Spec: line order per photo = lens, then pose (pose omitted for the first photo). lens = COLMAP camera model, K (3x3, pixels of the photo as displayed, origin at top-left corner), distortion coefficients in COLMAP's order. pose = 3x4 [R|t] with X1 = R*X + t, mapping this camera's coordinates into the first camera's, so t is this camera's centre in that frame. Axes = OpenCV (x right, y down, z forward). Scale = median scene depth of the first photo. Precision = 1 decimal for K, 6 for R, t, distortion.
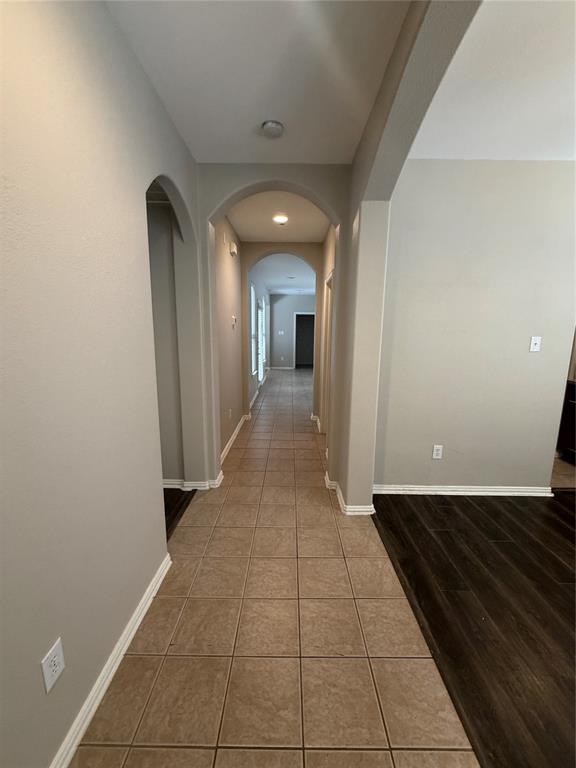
lens RADIAL K [[307.0, 0, 288.6], [0, 307.0, 384.9], [0, 0, 1]] dist [0.009631, 0.000496]
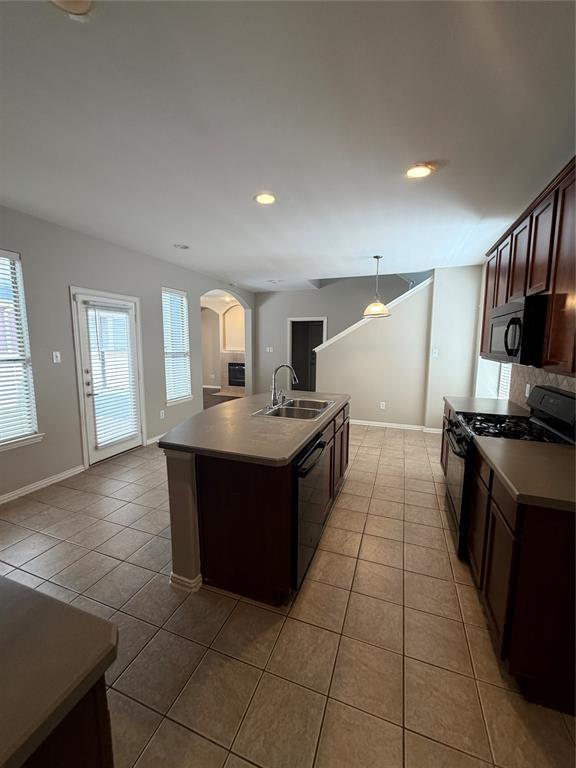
lens RADIAL K [[307.0, 0, 286.6], [0, 307.0, 381.5], [0, 0, 1]] dist [0.009631, 0.000496]
pose [[0.935777, 0.038233, -0.350513, 0.251125], [-0.056500, 0.997517, -0.042033, -0.075452], [0.348035, 0.059138, 0.935614, 0.399595]]
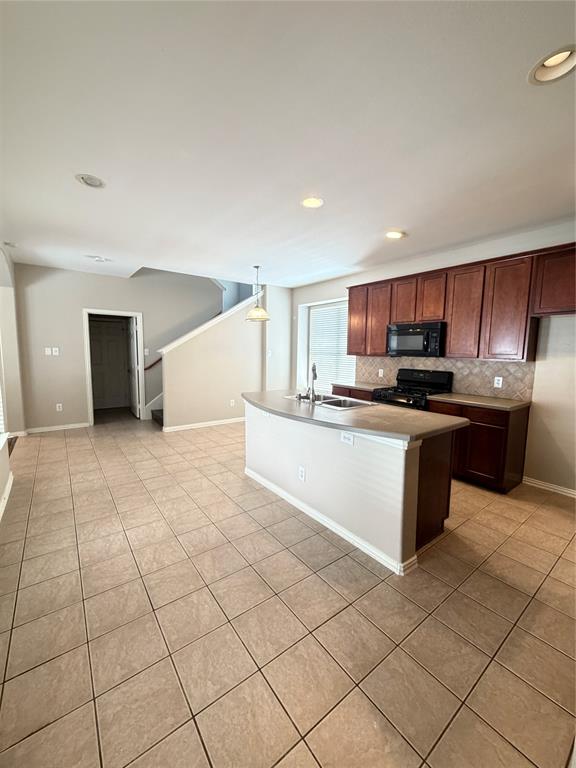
lens RADIAL K [[307.0, 0, 288.5], [0, 307.0, 382.1], [0, 0, 1]] dist [0.009631, 0.000496]
pose [[0.797123, -0.063587, 0.600460, -0.022869], [0.099375, 0.994695, -0.026587, -0.078067], [-0.595584, 0.080864, 0.799213, 0.434589]]
